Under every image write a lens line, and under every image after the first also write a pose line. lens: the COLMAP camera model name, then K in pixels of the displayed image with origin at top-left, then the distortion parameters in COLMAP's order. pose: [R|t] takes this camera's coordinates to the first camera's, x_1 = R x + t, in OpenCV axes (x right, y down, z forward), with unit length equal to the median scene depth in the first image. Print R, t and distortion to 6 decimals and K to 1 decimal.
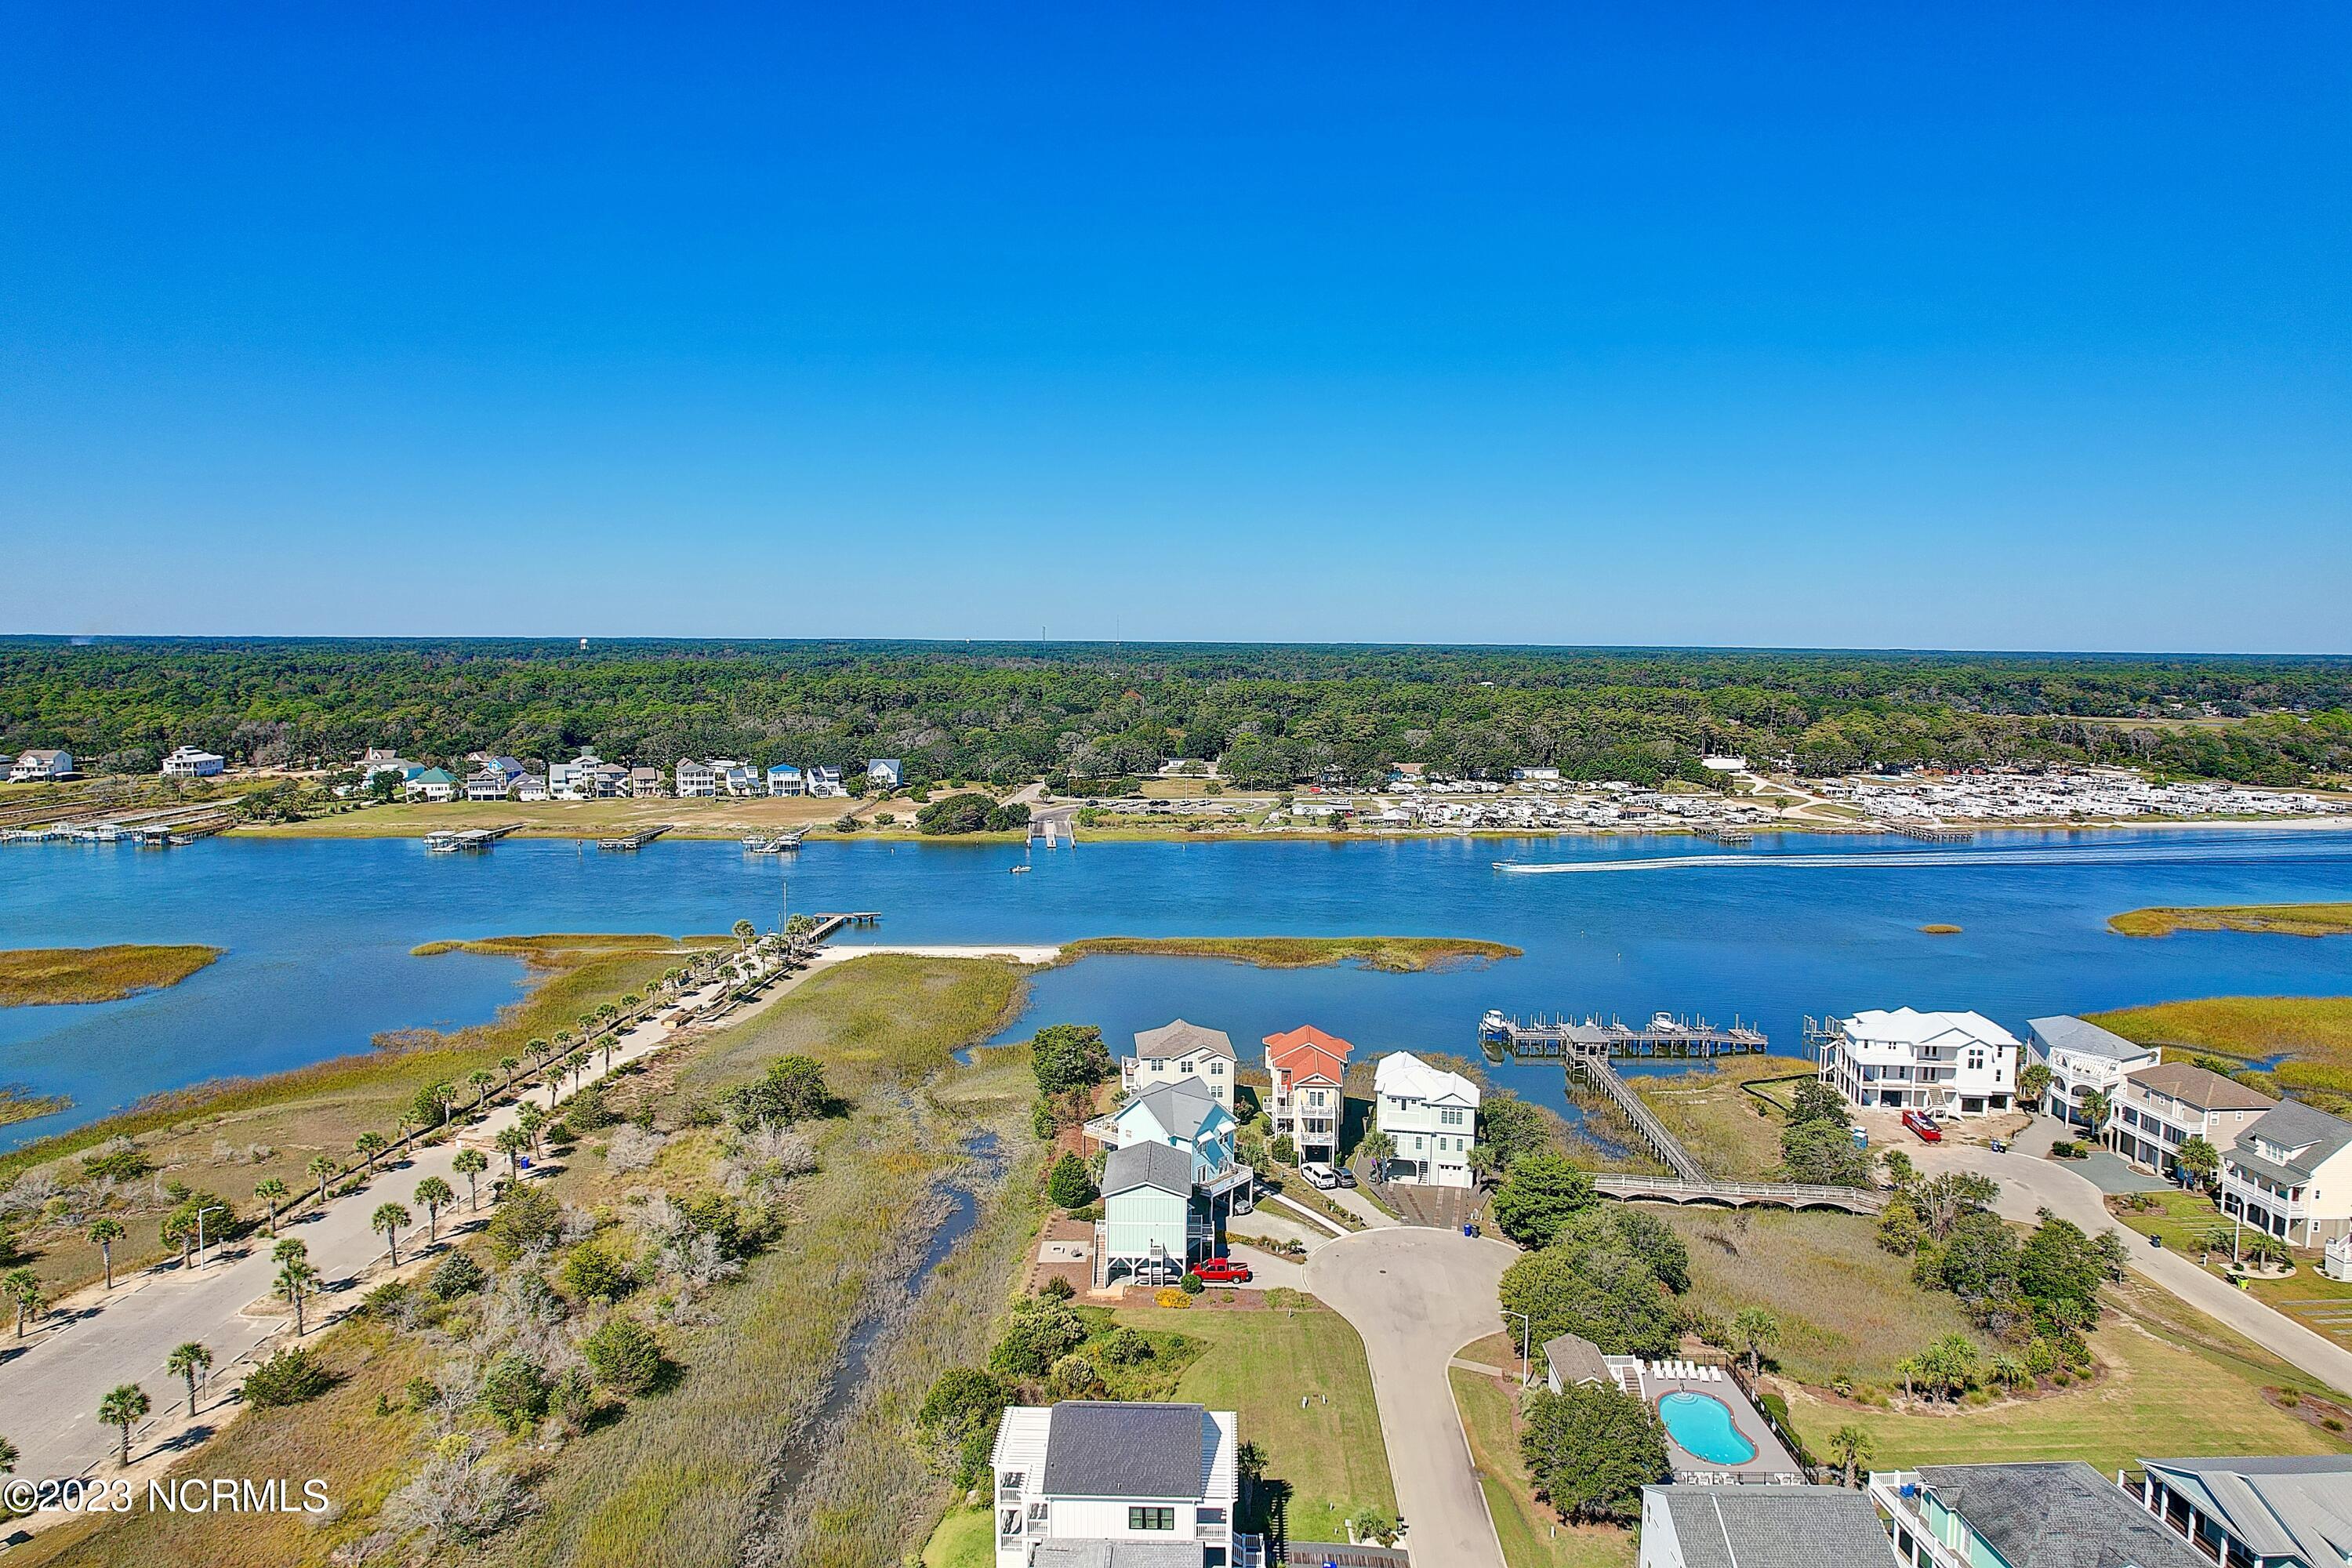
lens RADIAL K [[1501.2, 0, 1183.7], [0, 1501.2, 778.8], [0, 0, 1]] dist [-0.075913, 0.070008]
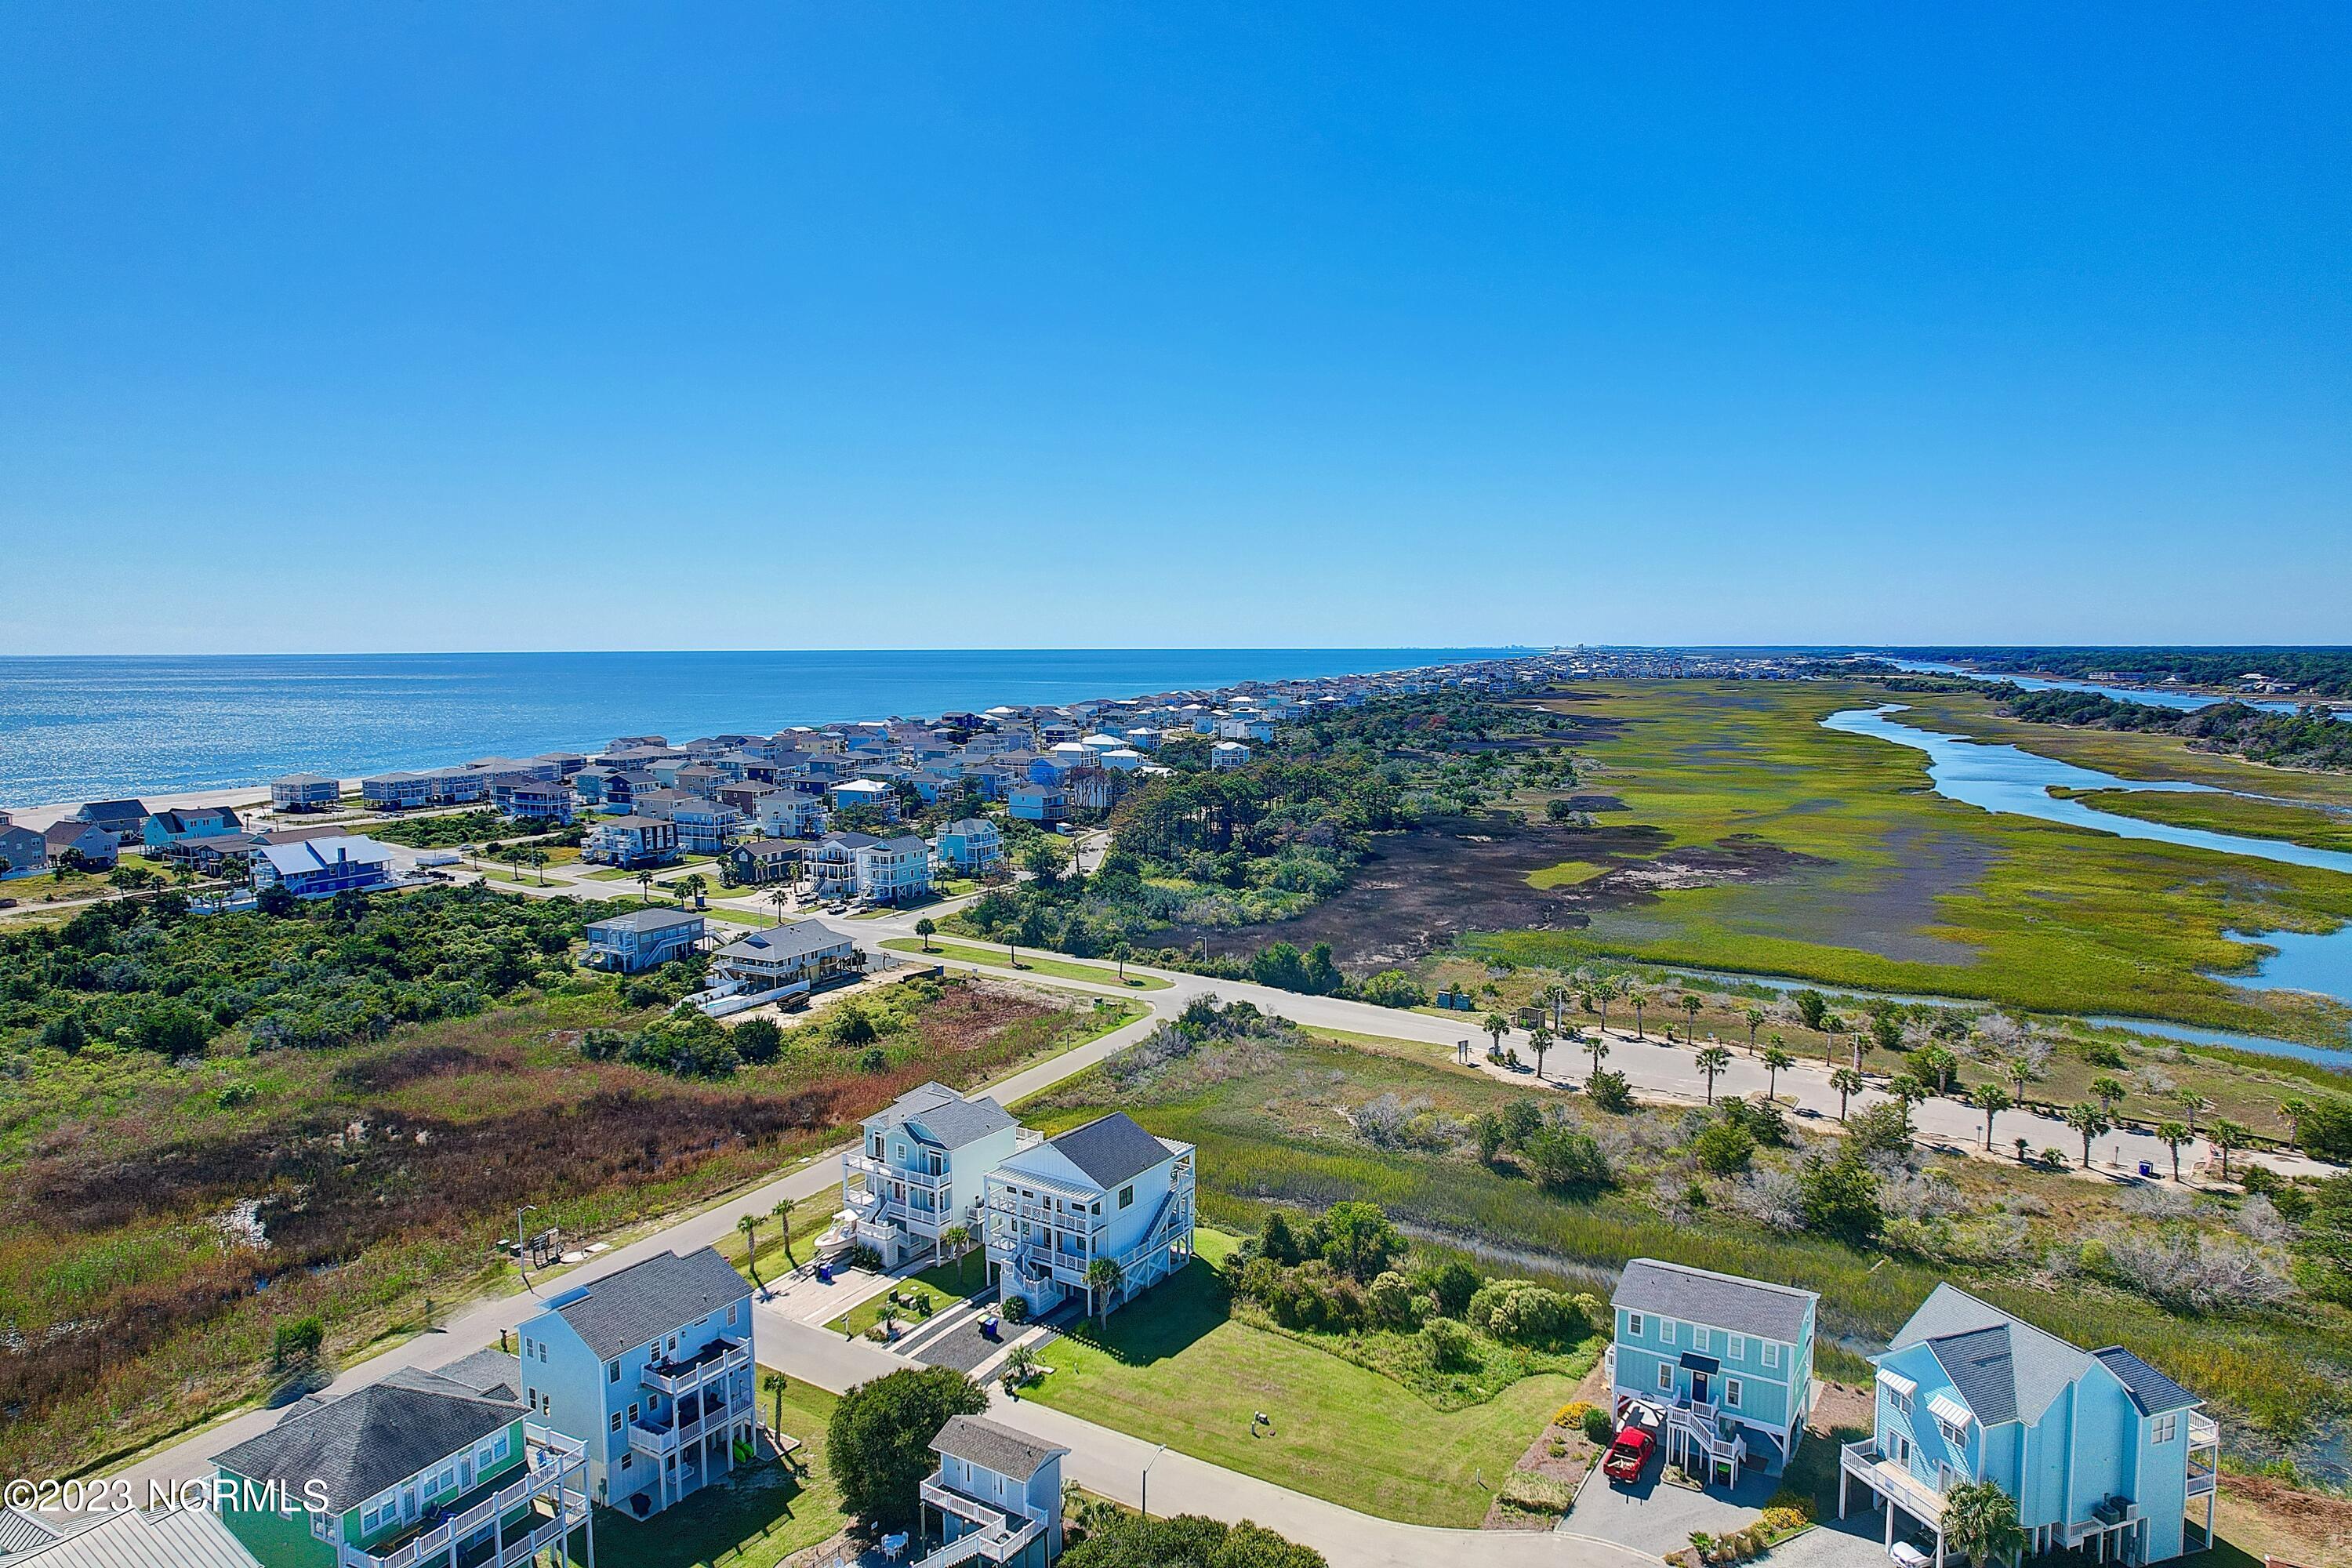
lens RADIAL K [[1501.2, 0, 1188.8], [0, 1501.2, 785.3], [0, 0, 1]] dist [-0.075913, 0.070008]
pose [[-0.525613, 0.073491, -0.847544, 0.484898], [-0.081178, 0.987383, 0.135960, -0.025536], [0.846842, 0.140264, -0.513015, 0.831821]]
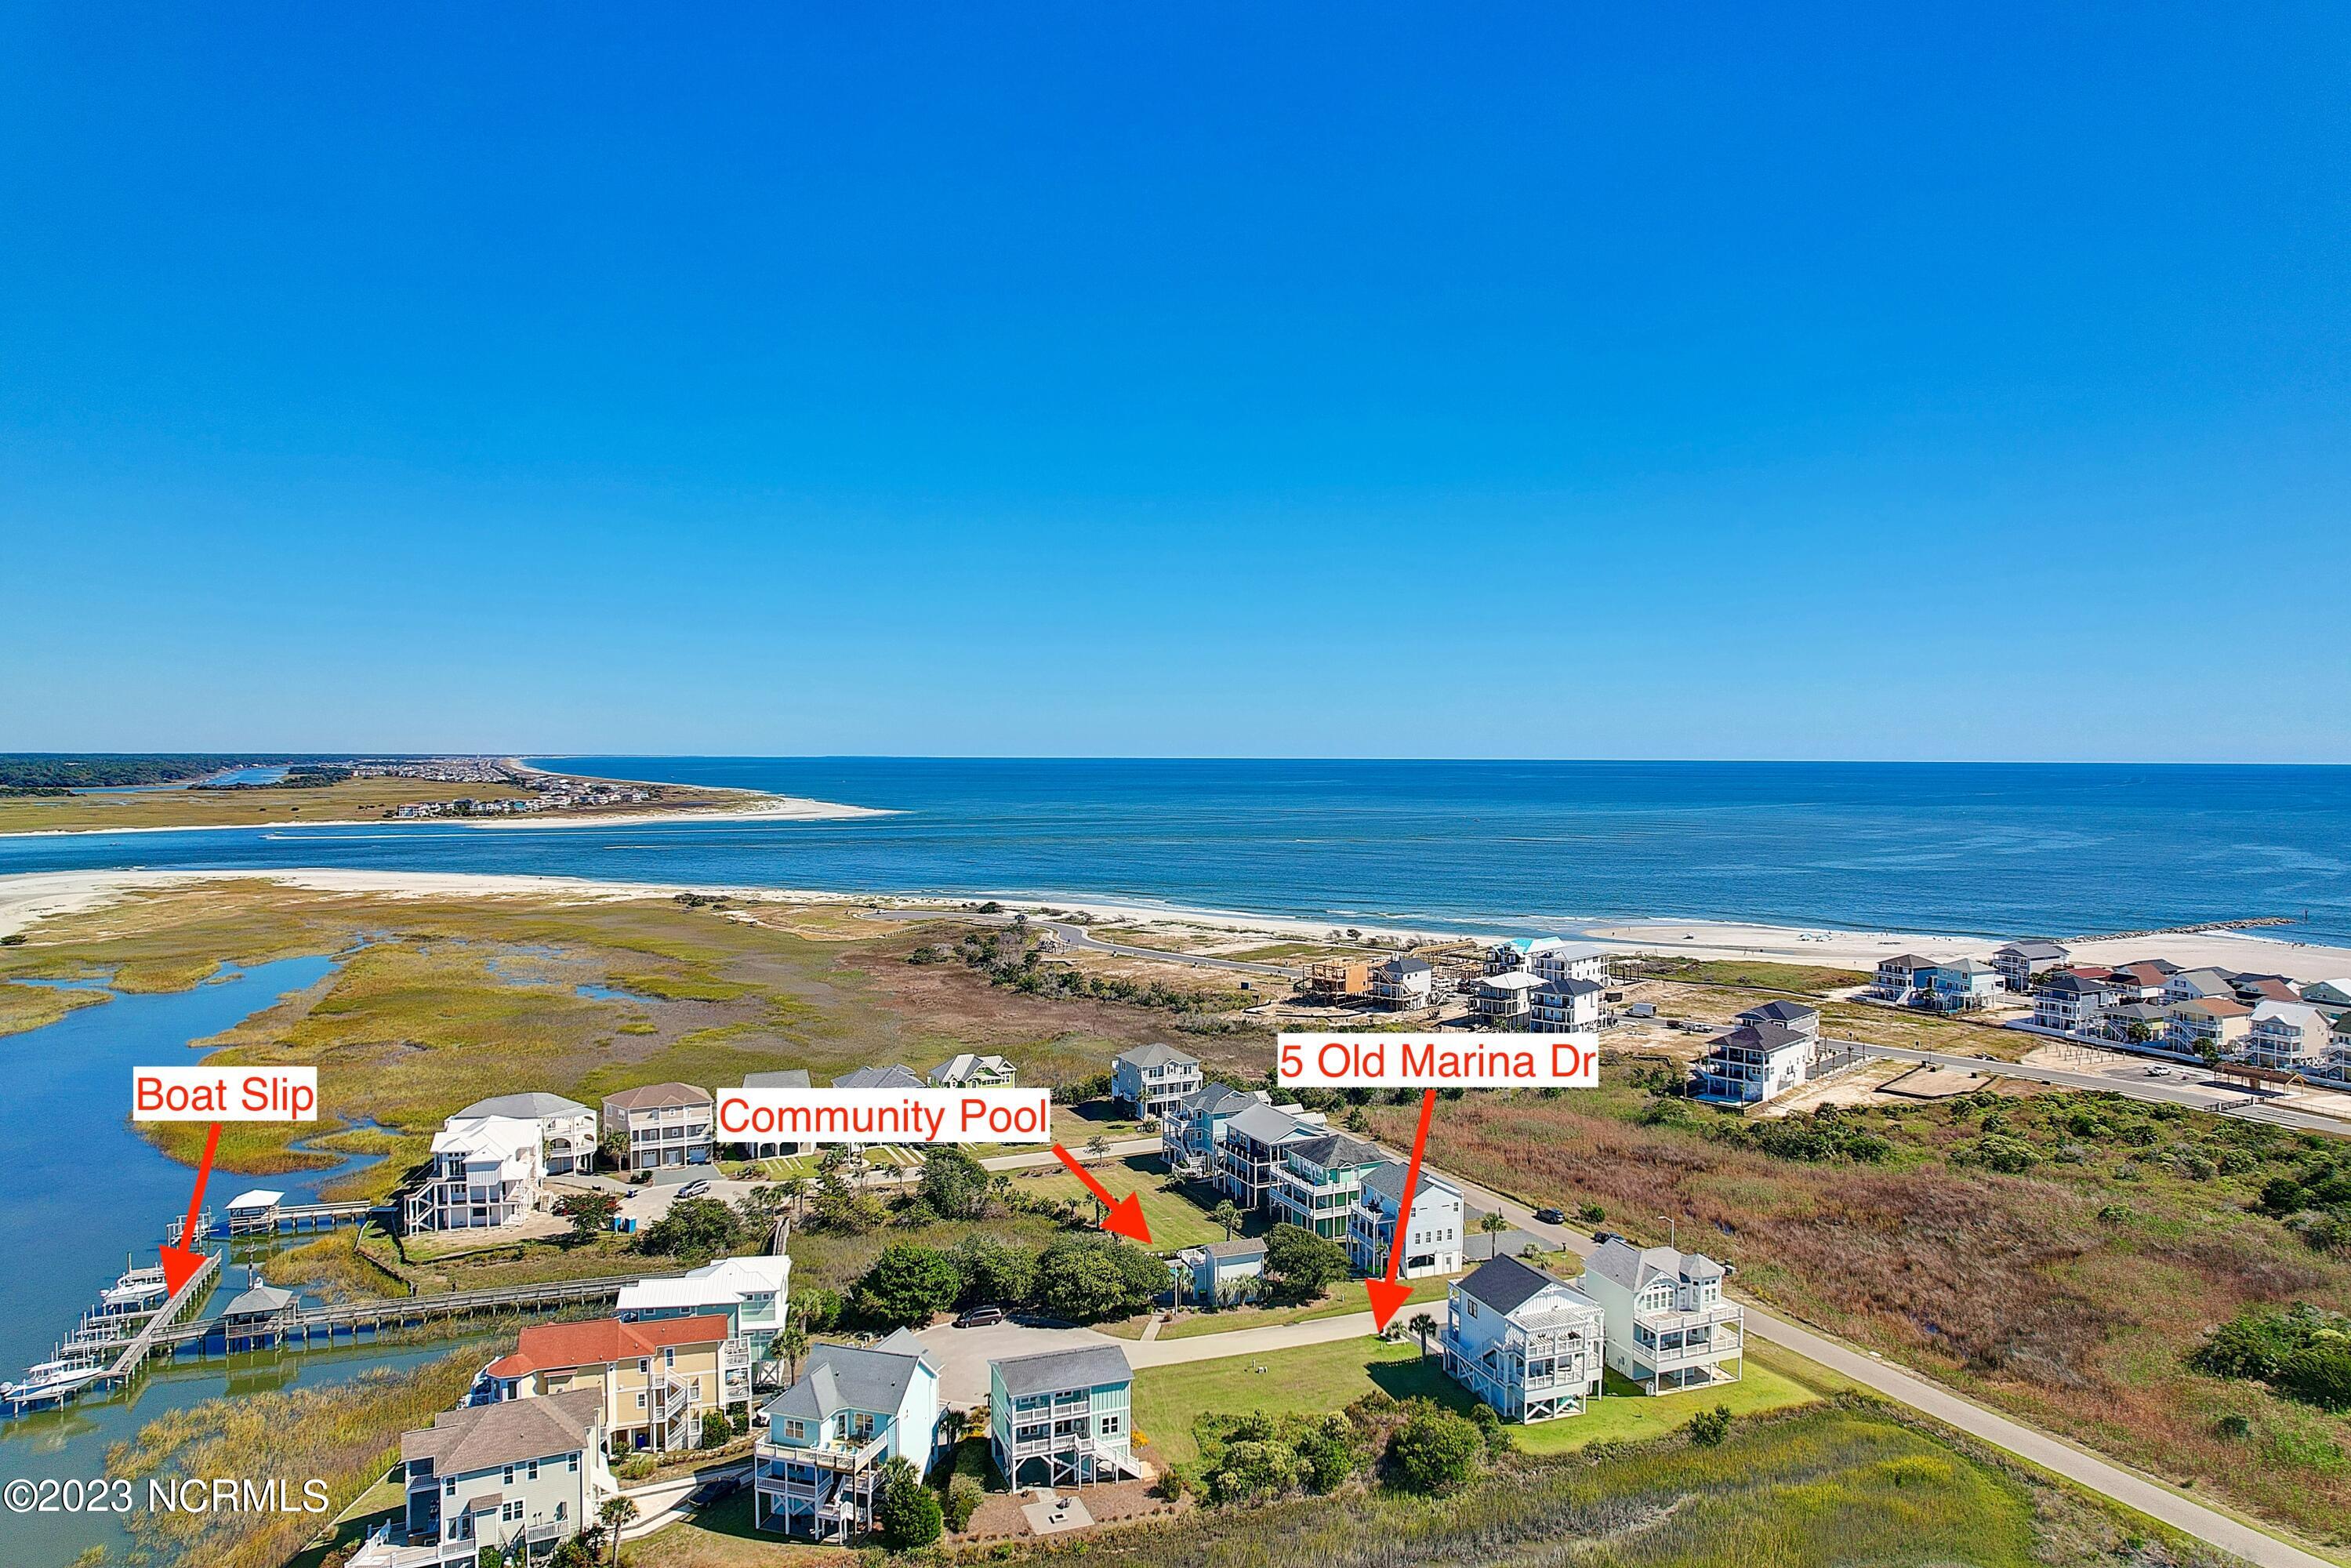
lens RADIAL K [[1500.6, 0, 1184.4], [0, 1500.6, 789.1], [0, 0, 1]] dist [-0.075913, 0.070008]
pose [[-0.369667, -0.032732, 0.928588, -0.682091], [0.080115, 0.994535, 0.066951, -0.116001], [-0.925704, 0.099143, -0.365024, 0.925289]]
